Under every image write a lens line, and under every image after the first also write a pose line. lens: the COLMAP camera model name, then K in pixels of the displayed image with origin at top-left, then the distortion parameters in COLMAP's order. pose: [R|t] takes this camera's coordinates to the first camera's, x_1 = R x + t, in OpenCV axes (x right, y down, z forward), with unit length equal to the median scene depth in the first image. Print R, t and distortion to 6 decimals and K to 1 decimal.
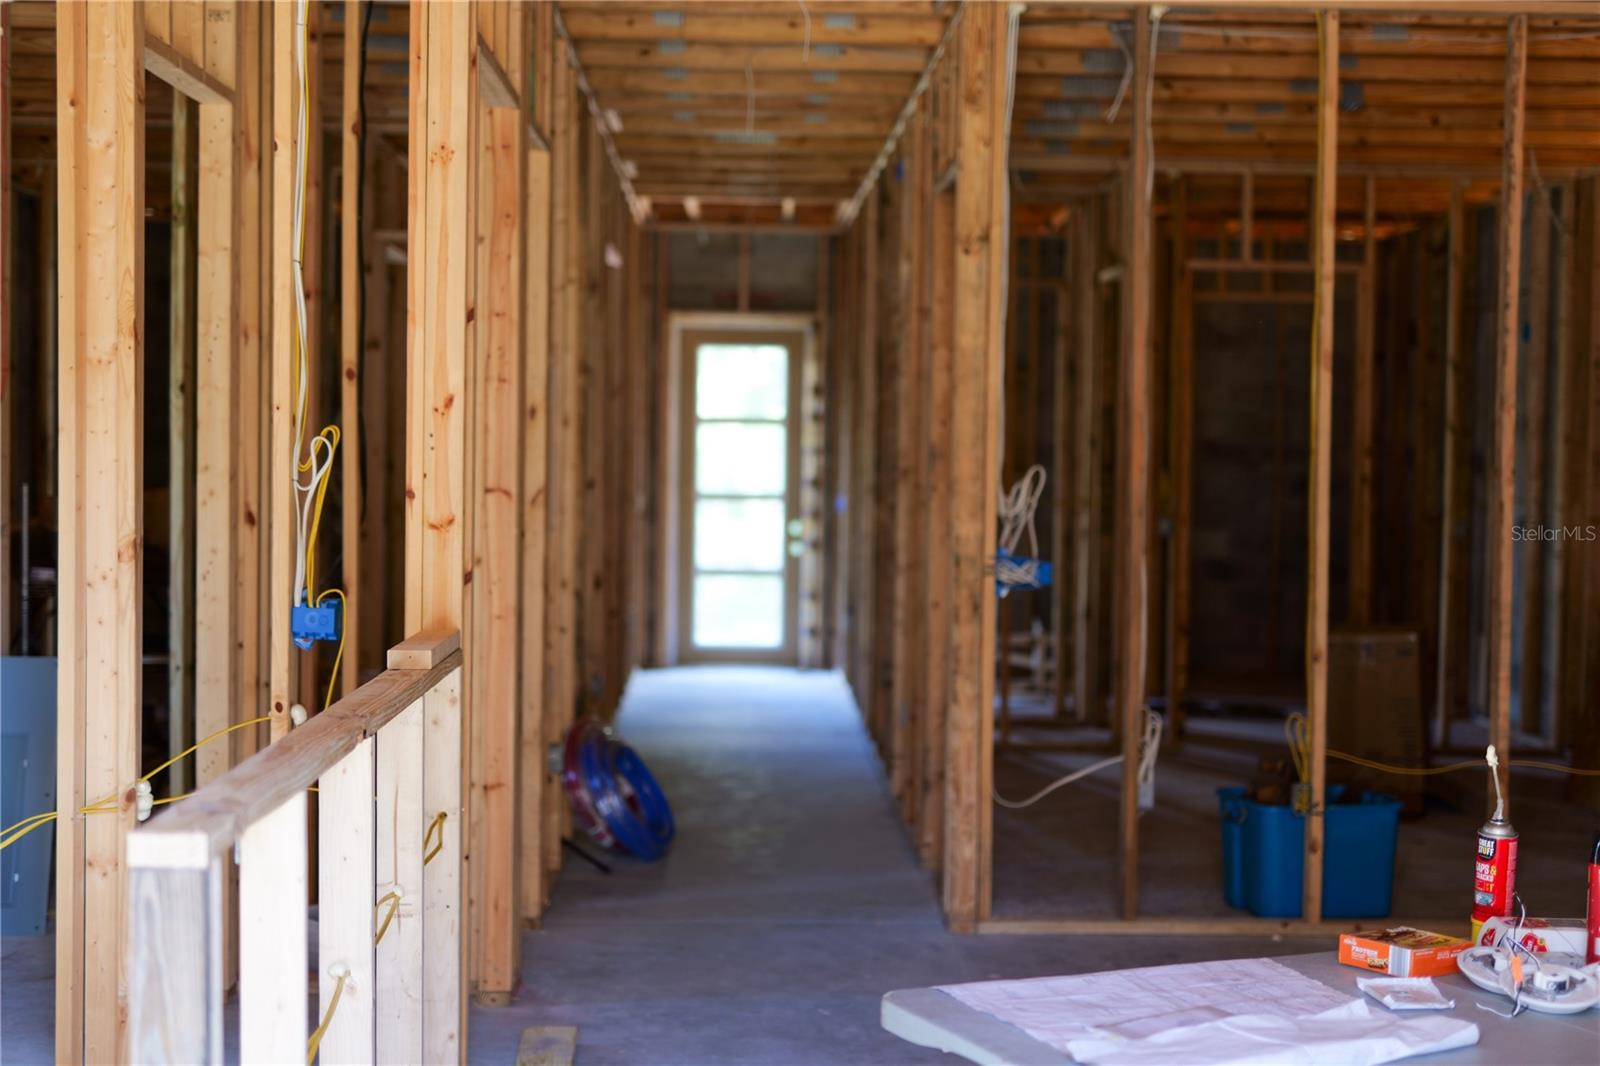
lens RADIAL K [[2268.0, 0, 800.0], [0, 2268.0, 533.0], [0, 0, 1]] dist [0.004210, -0.006621]
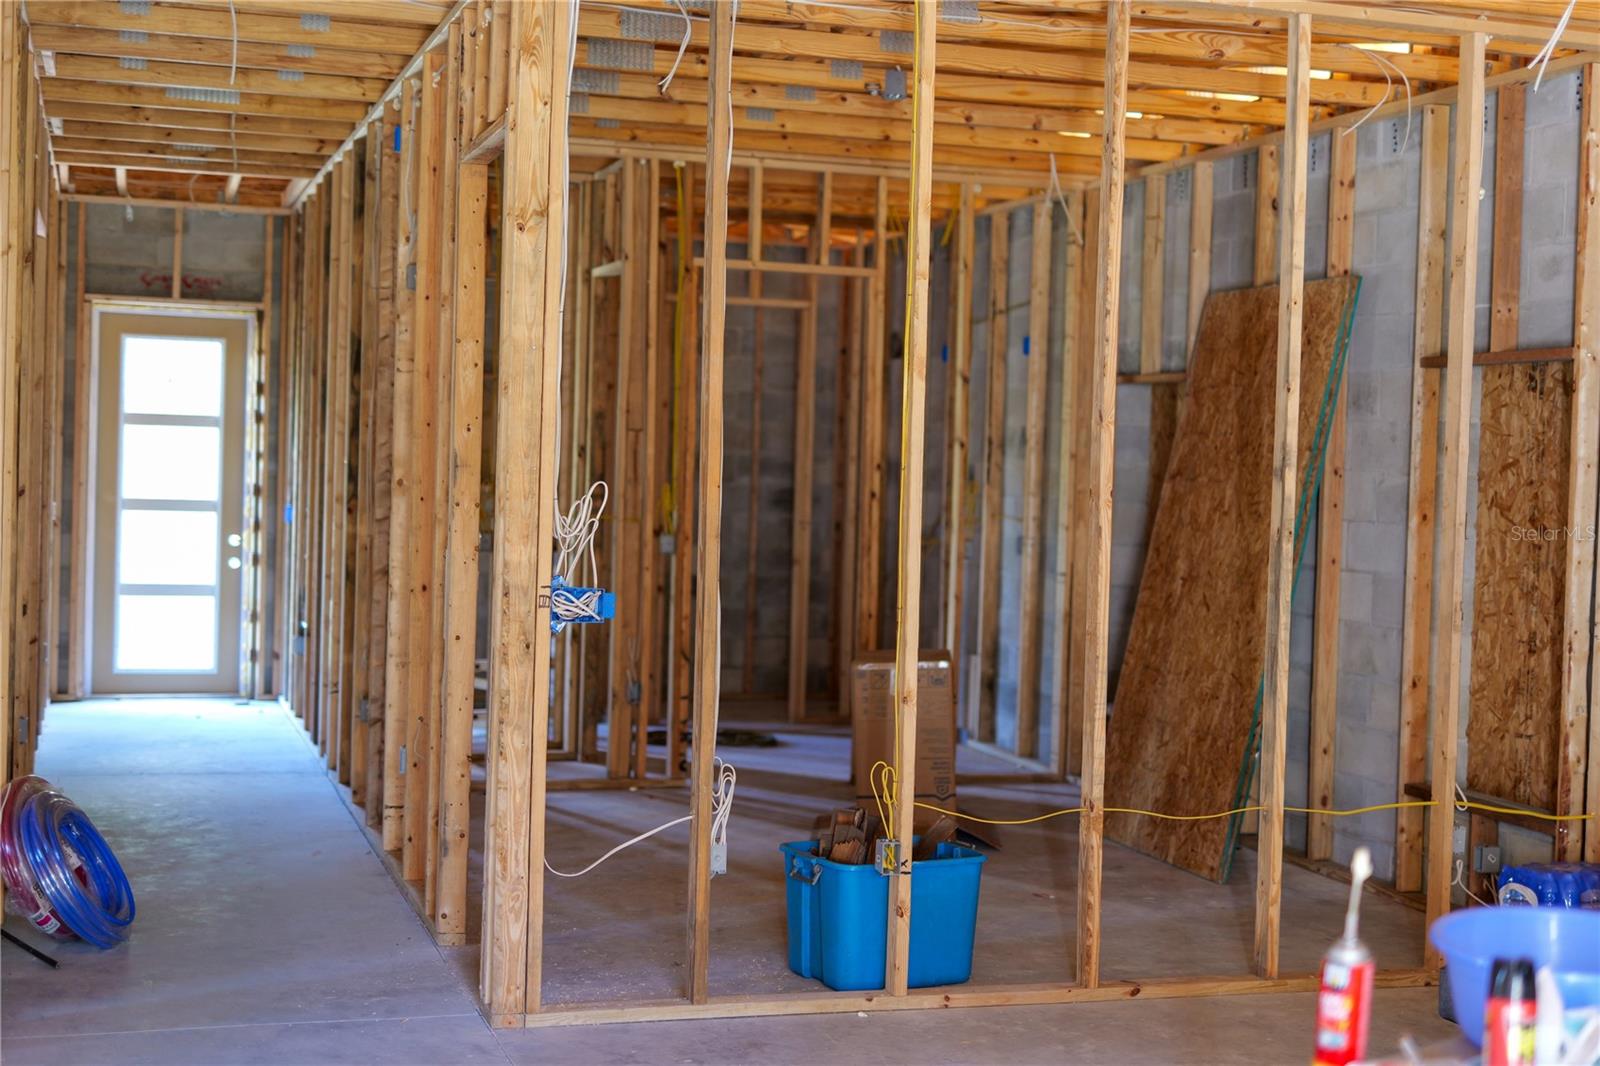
lens RADIAL K [[2225.1, 0, 800.0], [0, 2225.1, 533.0], [0, 0, 1]] dist [0.027314, -0.032174]
pose [[0.962042, 0.006858, 0.272815, -0.041500], [-0.006287, 0.999976, -0.002965, -0.005958], [-0.272829, 0.001137, 0.962062, 0.131365]]
